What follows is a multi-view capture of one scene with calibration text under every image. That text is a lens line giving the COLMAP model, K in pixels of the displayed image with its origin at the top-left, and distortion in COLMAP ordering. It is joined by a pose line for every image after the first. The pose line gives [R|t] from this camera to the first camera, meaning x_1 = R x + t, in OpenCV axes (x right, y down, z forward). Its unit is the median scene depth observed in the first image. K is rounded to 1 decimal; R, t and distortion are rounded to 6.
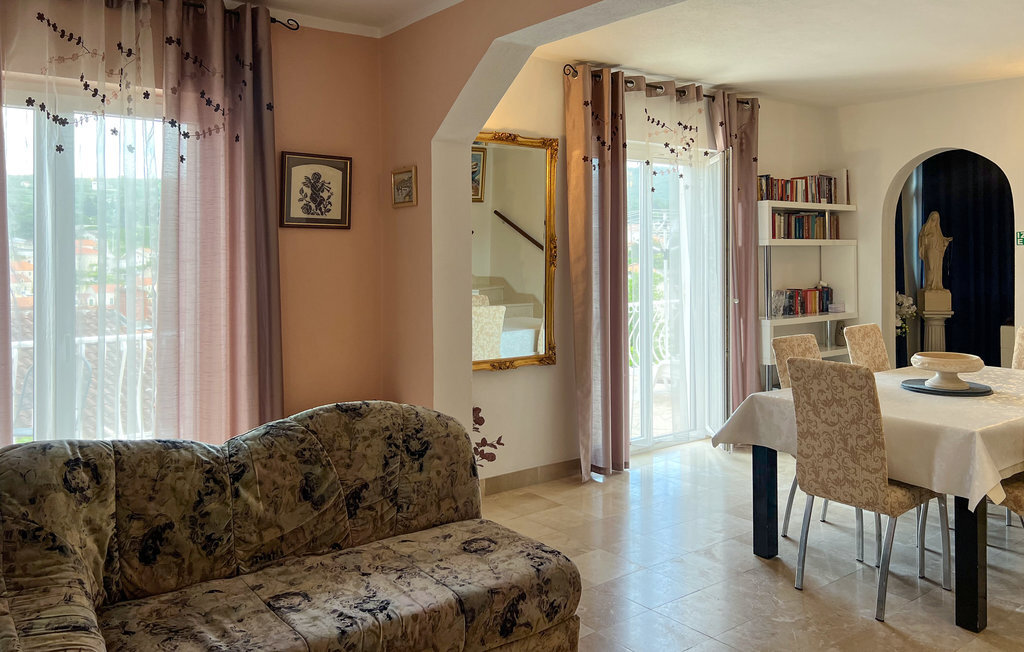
lens RADIAL K [[809.1, 0, 514.8], [0, 809.1, 258.5], [0, 0, 1]] dist [0.021942, -0.004108]
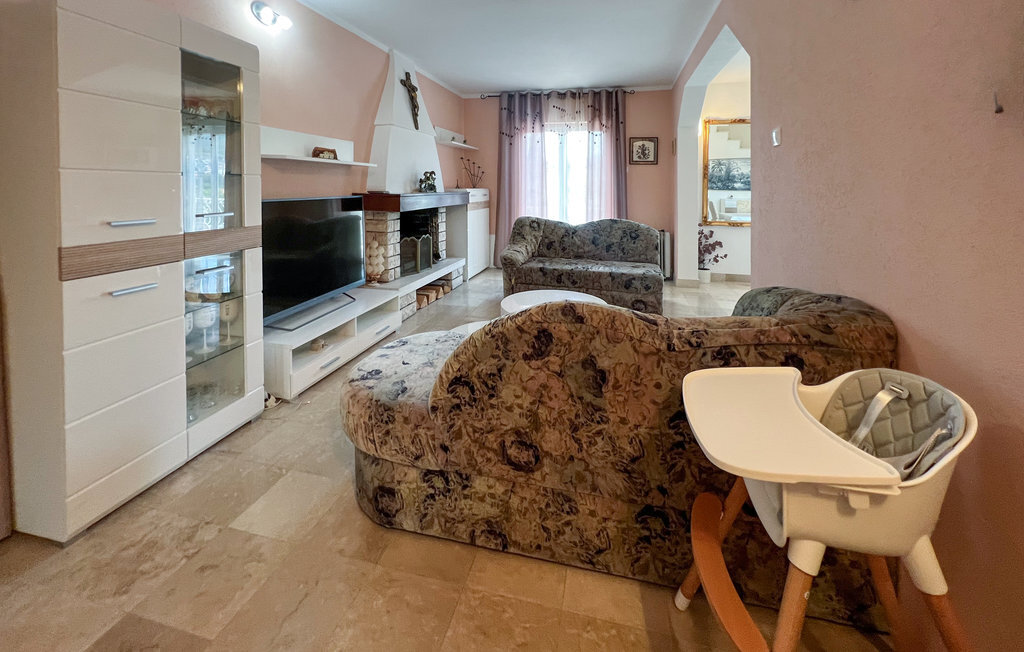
lens RADIAL K [[403.1, 0, 516.5], [0, 403.1, 191.5], [0, 0, 1]] dist [-0.001144, -0.000041]
pose [[0.624716, 0.017770, -0.780649, 0.540939], [-0.017439, 0.999809, 0.008803, 0.049162], [0.780657, 0.008114, 0.624907, -0.176589]]
